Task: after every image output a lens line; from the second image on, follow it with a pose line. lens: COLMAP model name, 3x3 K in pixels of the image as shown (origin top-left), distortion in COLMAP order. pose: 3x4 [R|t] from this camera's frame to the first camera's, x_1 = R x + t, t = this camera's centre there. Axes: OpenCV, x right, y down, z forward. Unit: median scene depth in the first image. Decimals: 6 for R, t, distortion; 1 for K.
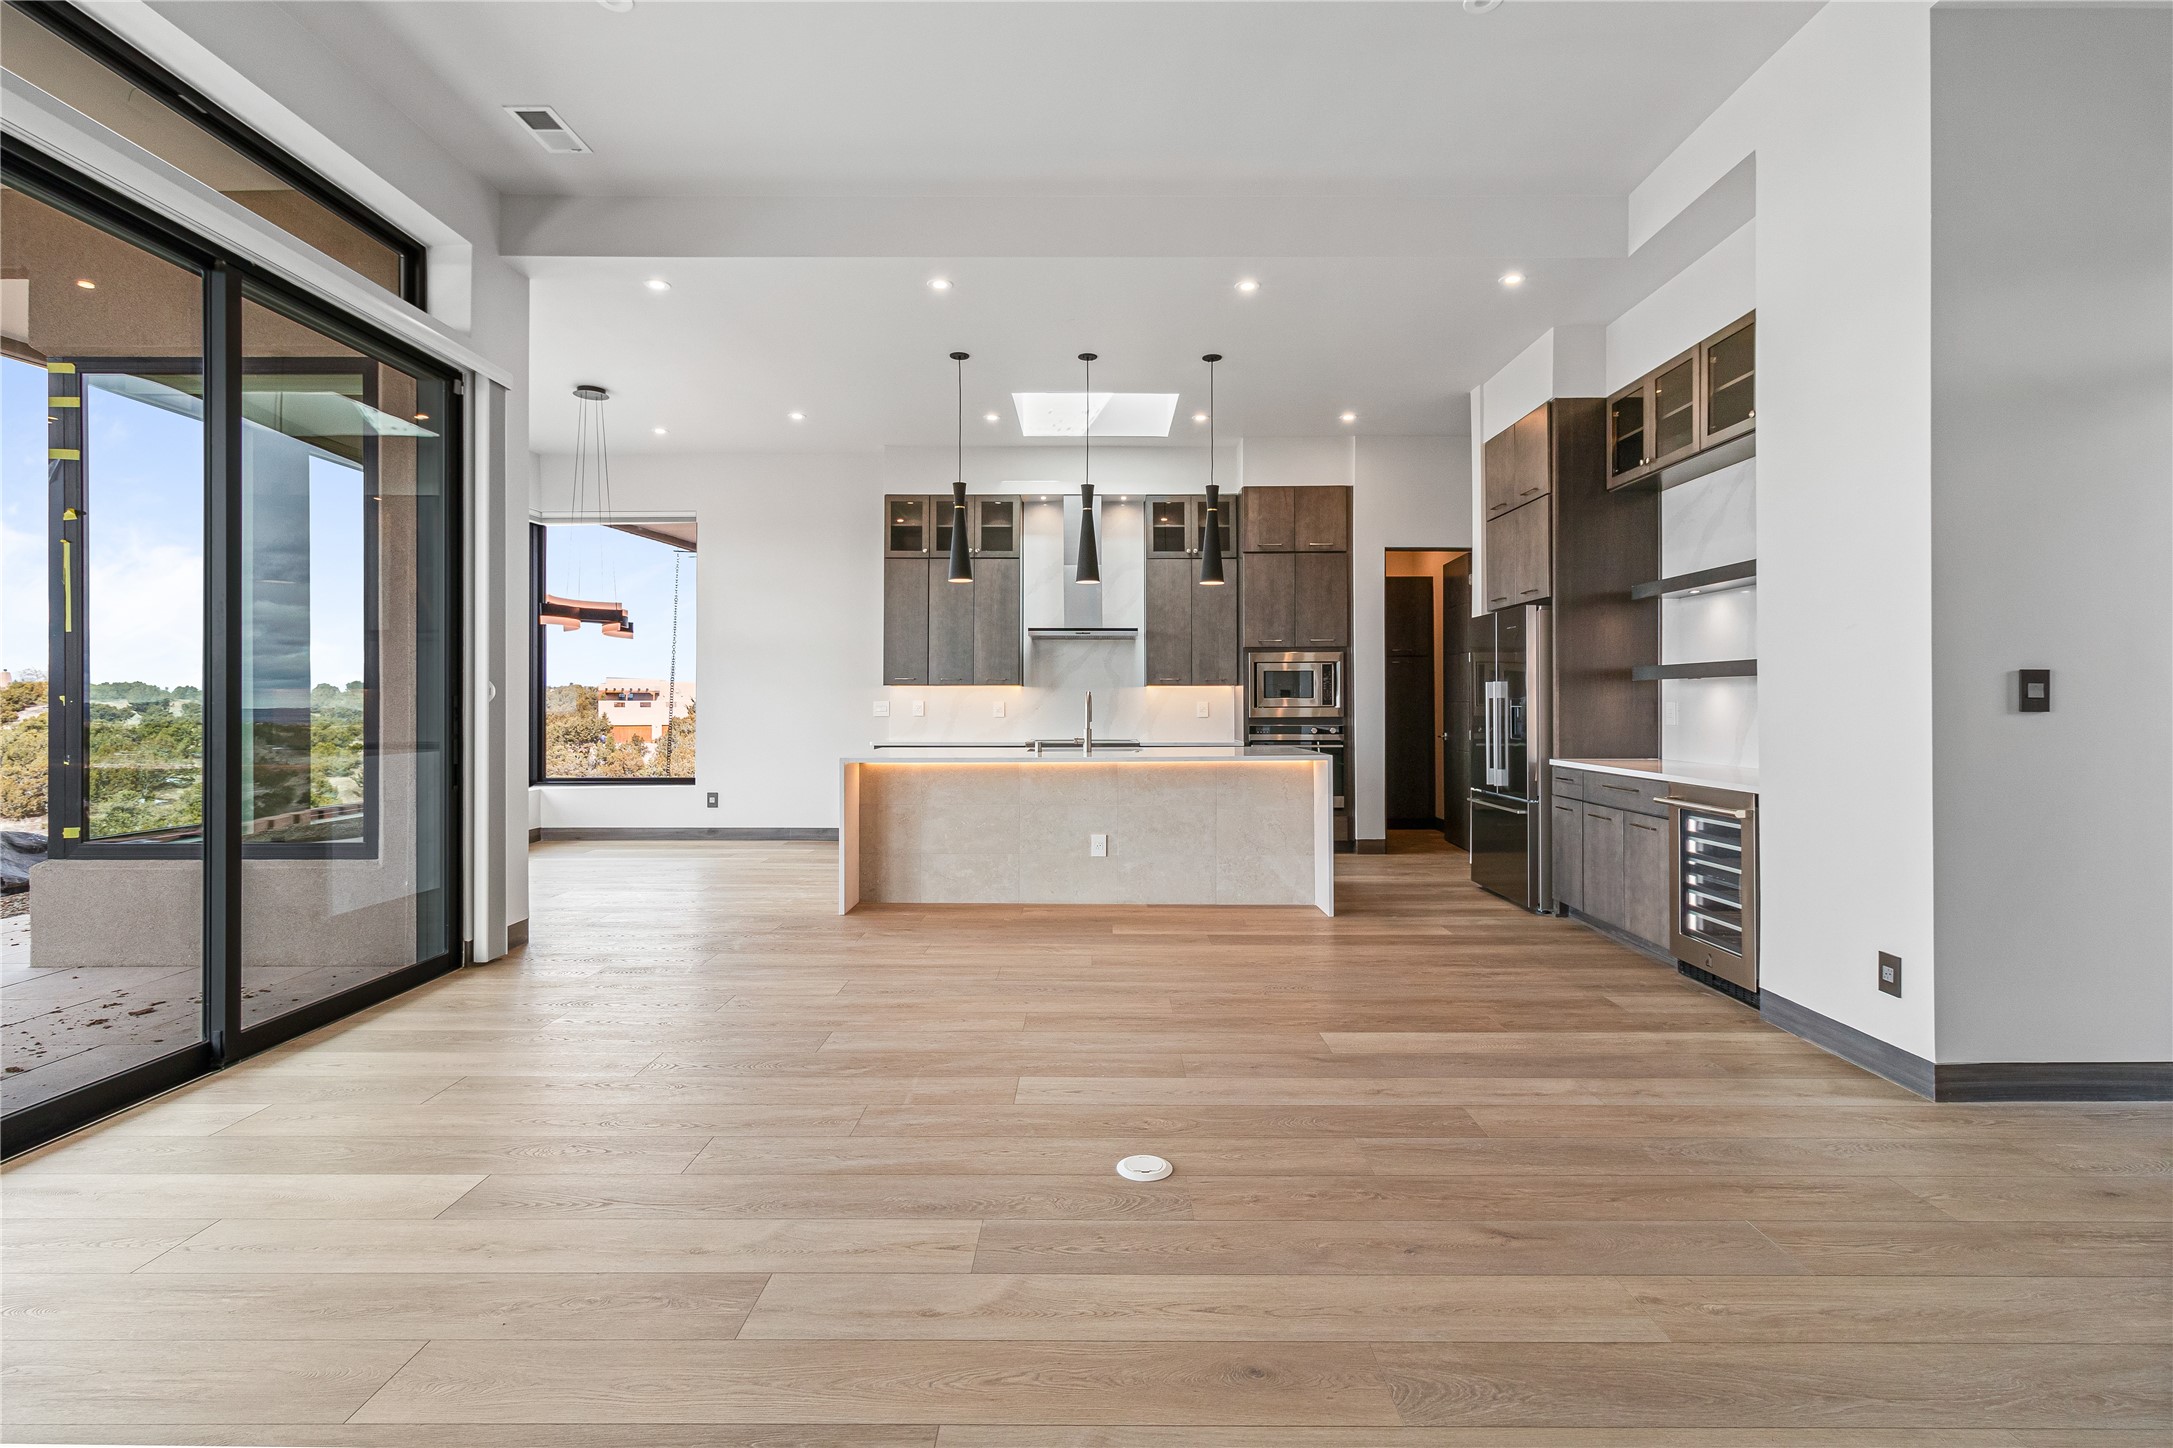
lens RADIAL K [[1020.9, 0, 1096.5], [0, 1020.9, 697.9], [0, 0, 1]] dist [0.002726, 0.000009]
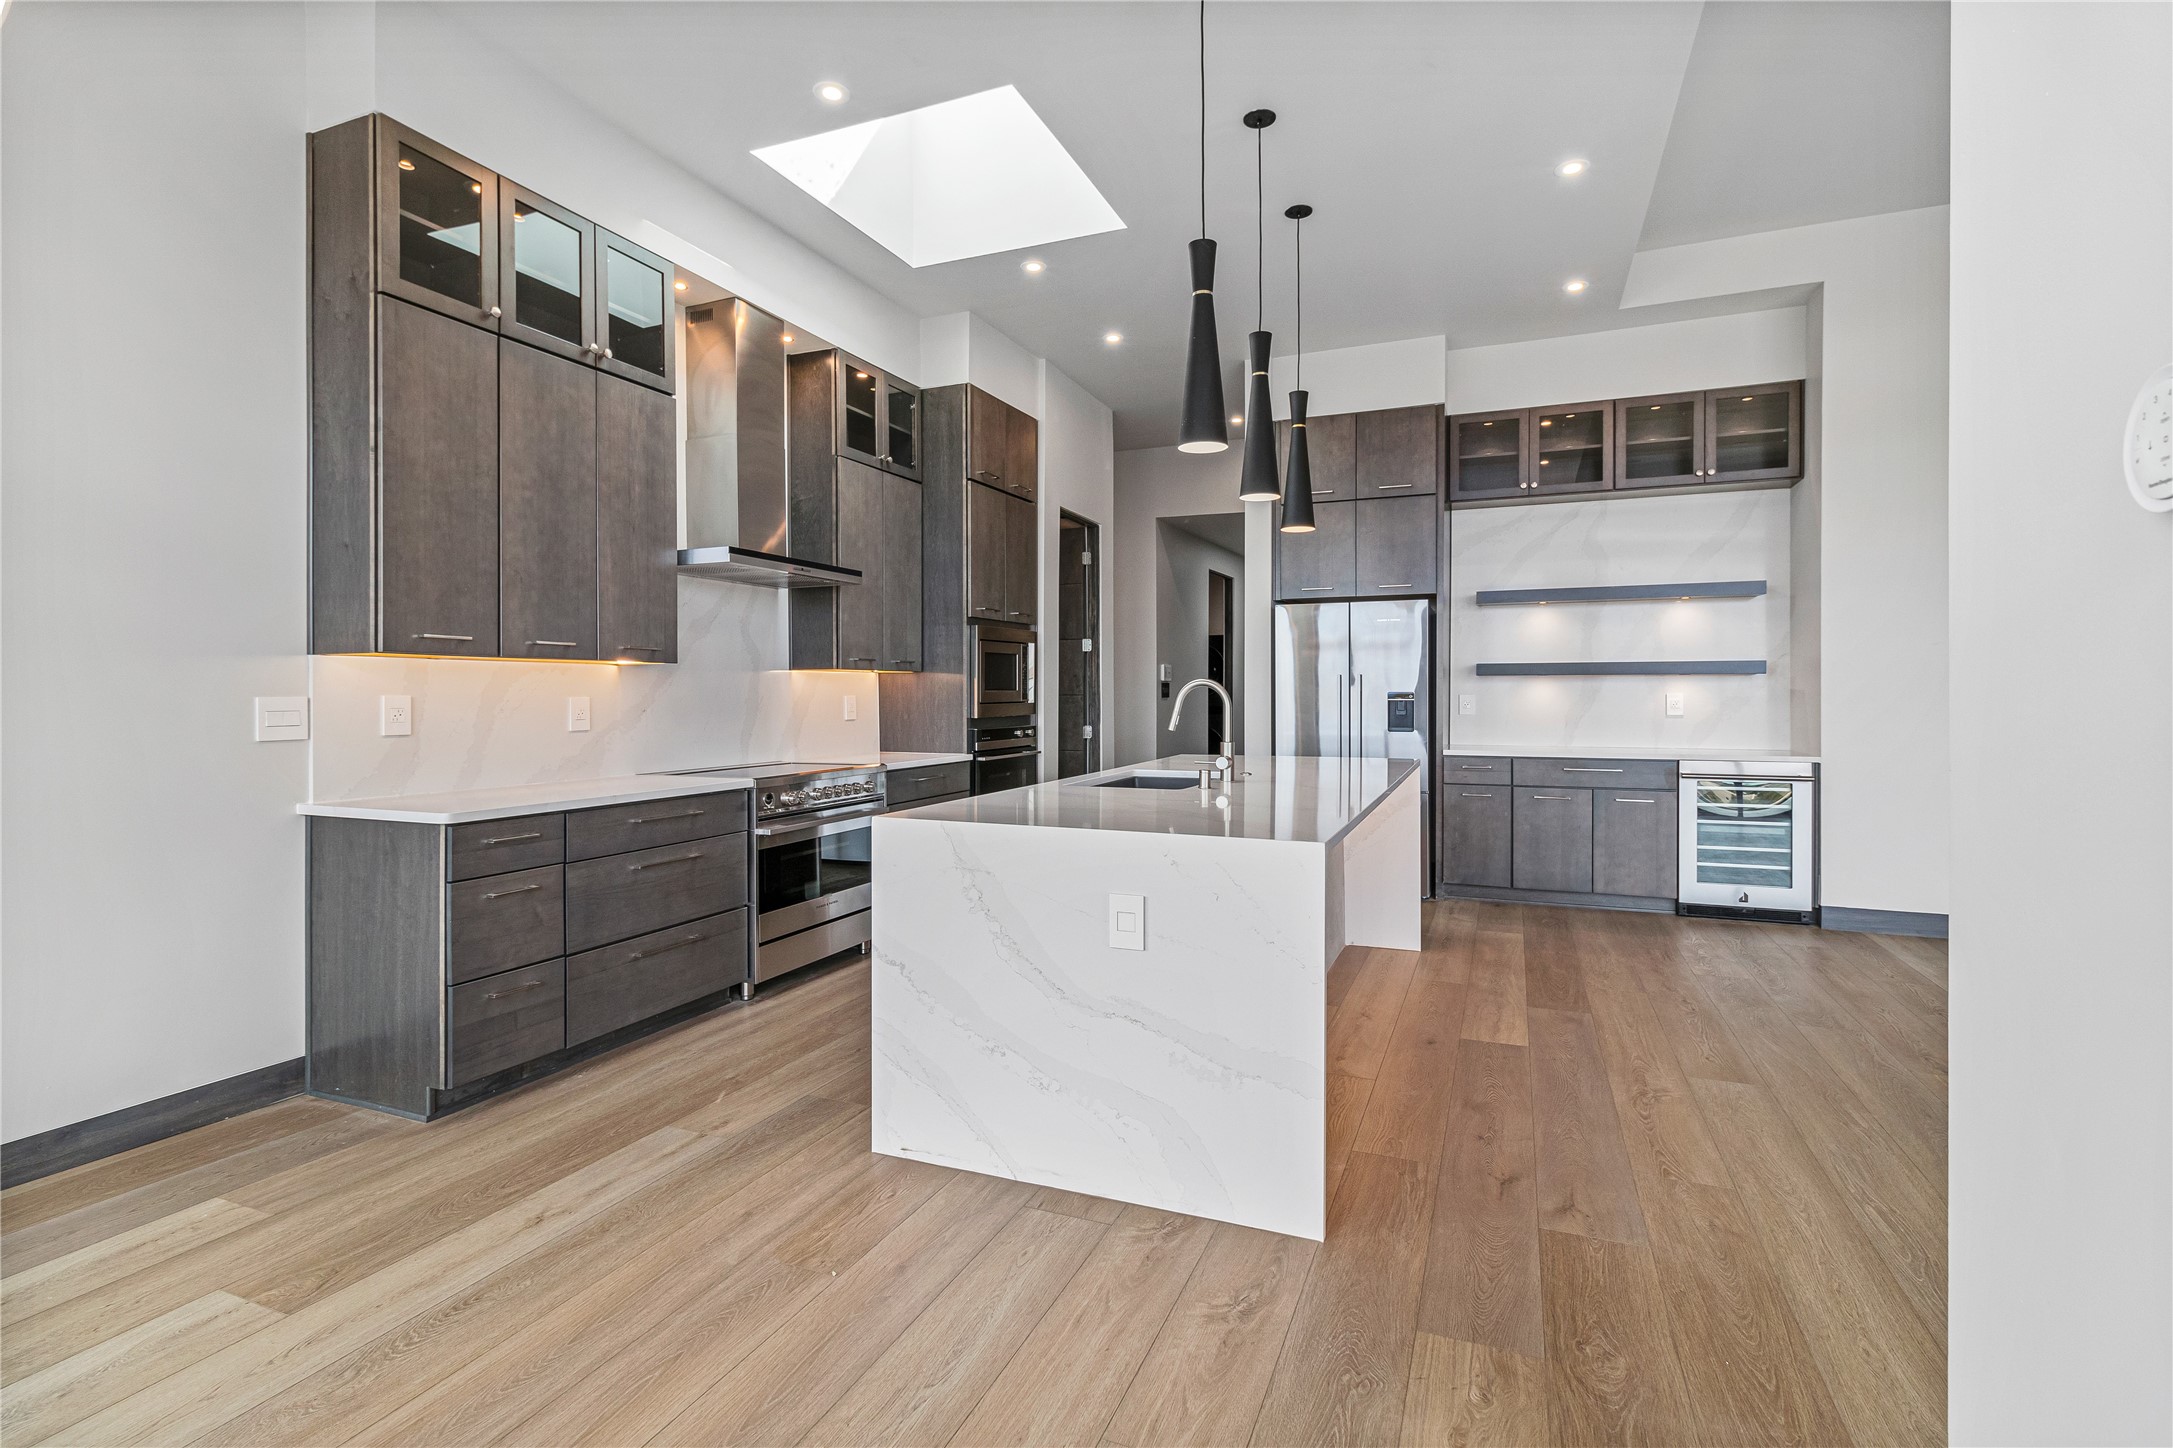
lens RADIAL K [[1008.1, 0, 1090.6], [0, 1008.1, 700.3], [0, 0, 1]] dist [0.000559, -0.000118]
pose [[0.383291, -0.007864, 0.923594, -0.438859], [-0.002774, 0.999949, 0.009665, 0.000377], [-0.923623, -0.006267, 0.383250, 0.639149]]
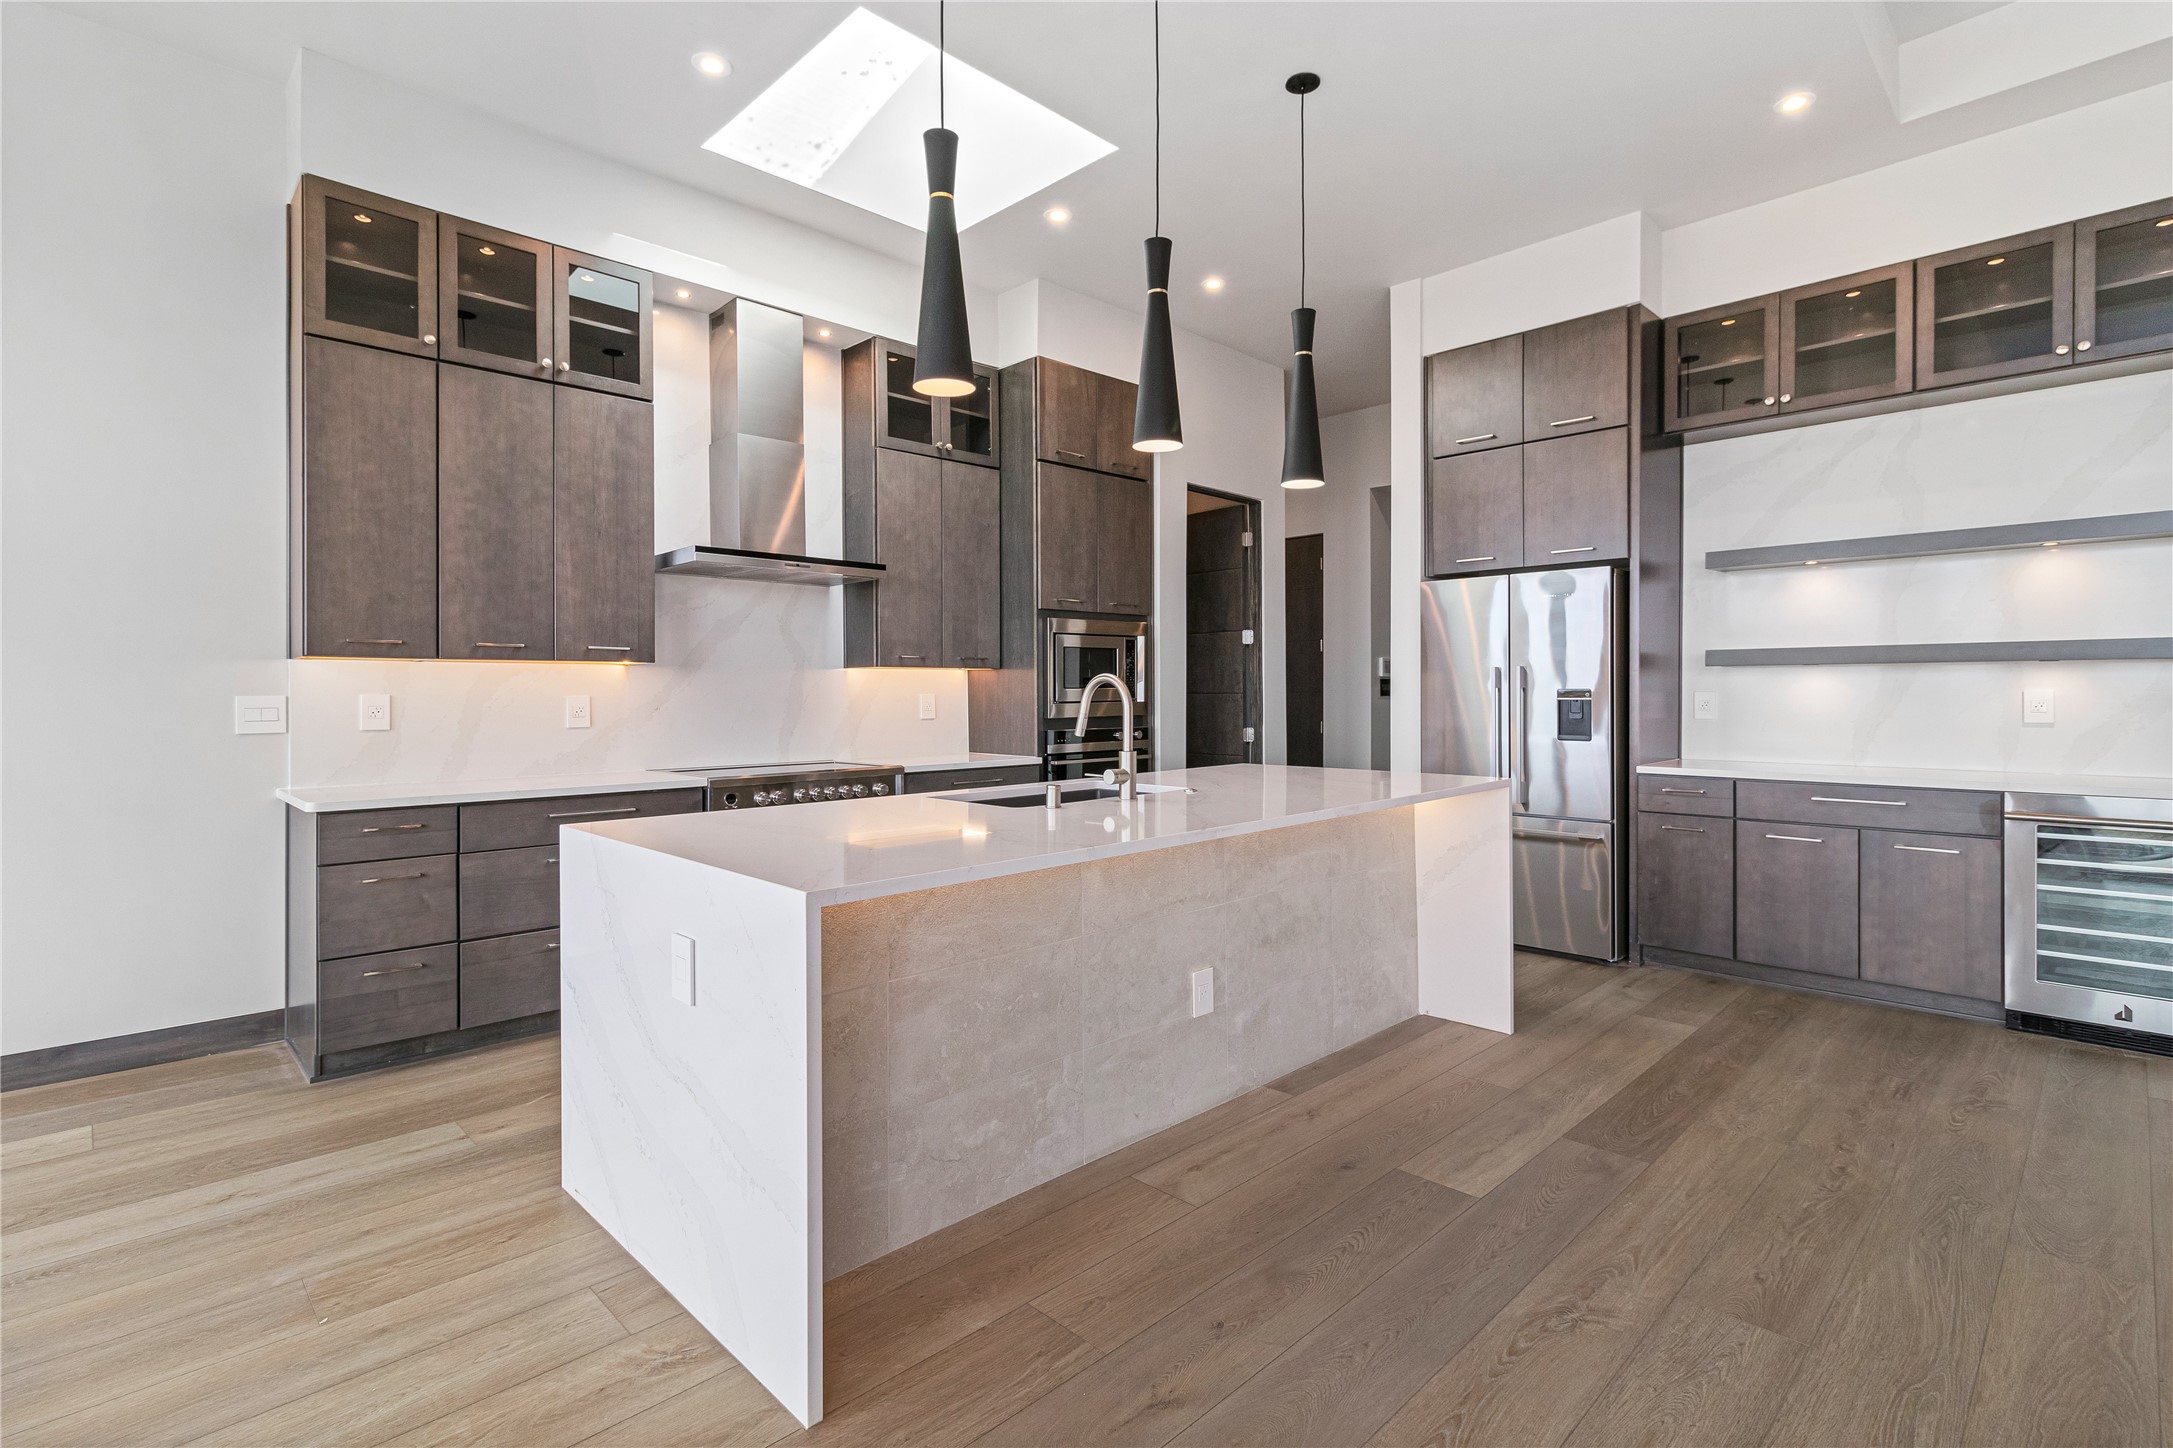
lens RADIAL K [[1020.9, 0, 1096.5], [0, 1020.9, 697.9], [0, 0, 1]] dist [0.002726, 0.000009]
pose [[0.709326, -0.006705, 0.704848, -0.271424], [0.000221, 0.999957, 0.009290, 0.000522], [-0.704880, -0.006434, 0.709297, 0.502583]]
